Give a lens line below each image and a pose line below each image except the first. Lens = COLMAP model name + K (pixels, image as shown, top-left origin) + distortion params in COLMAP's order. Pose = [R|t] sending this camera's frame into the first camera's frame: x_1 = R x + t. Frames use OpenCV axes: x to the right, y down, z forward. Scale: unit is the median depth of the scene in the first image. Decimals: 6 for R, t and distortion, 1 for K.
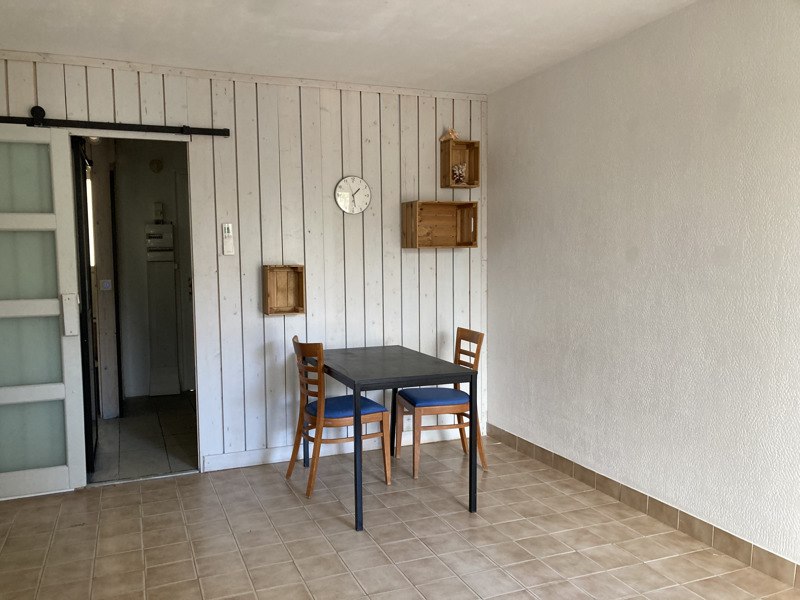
lens RADIAL K [[662.0, 0, 400.3], [0, 662.0, 301.6], [0, 0, 1]] dist [0.021406, -0.030362]
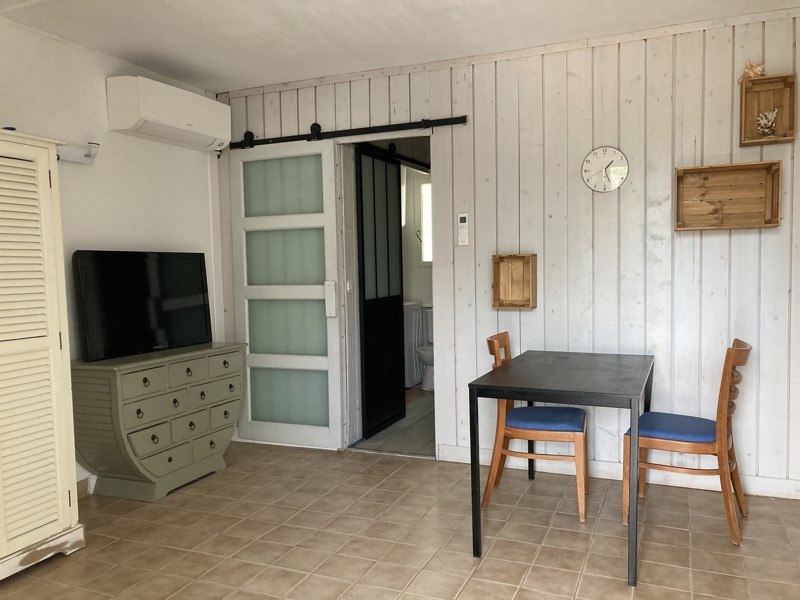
lens RADIAL K [[662.0, 0, 399.4], [0, 662.0, 301.5], [0, 0, 1]] dist [0.021406, -0.030362]
pose [[0.696505, 0.038598, -0.716513, 0.385960], [-0.035726, 0.999179, 0.019096, -0.001956], [0.716662, 0.012297, 0.697312, 0.255207]]
